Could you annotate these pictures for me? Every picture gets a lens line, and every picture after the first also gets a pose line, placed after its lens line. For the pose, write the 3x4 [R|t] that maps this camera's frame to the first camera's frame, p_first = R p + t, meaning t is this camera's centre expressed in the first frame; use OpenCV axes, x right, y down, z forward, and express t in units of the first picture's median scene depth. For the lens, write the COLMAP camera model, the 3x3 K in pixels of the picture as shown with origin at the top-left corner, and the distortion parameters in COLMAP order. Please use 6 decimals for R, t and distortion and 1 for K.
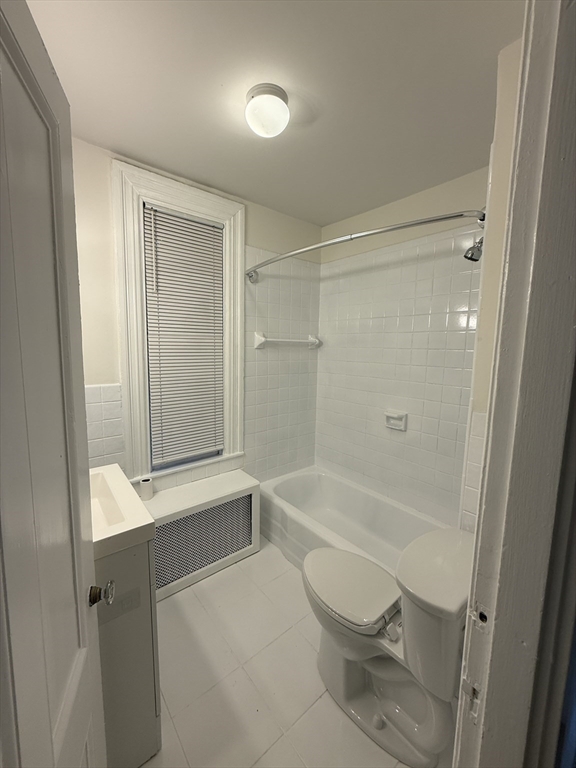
lens RADIAL K [[303.5, 0, 288.0], [0, 303.5, 384.0], [0, 0, 1]] dist [-0.000815, 0.000186]
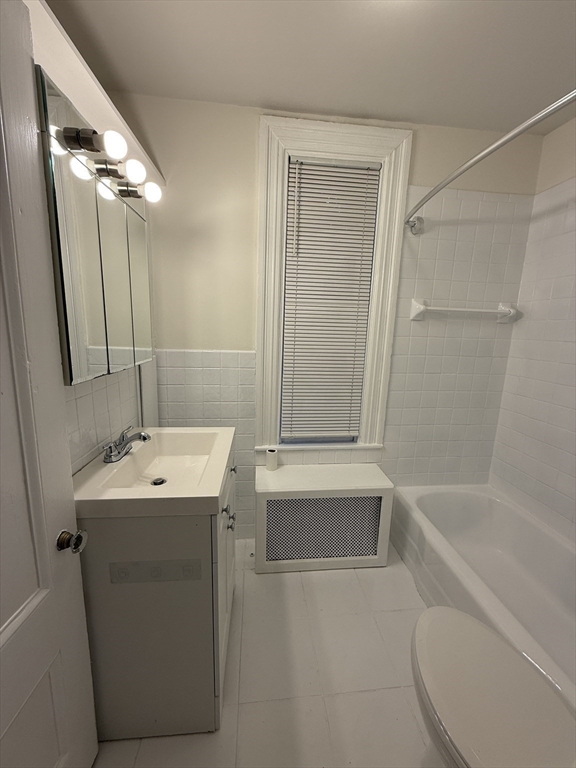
lens RADIAL K [[303.5, 0, 288.0], [0, 303.5, 384.0], [0, 0, 1]] dist [-0.000815, 0.000186]
pose [[0.830984, 0.107932, -0.545726, 0.080268], [-0.084037, 0.994095, 0.068645, 0.023006], [0.549913, -0.011181, 0.835147, 0.169515]]
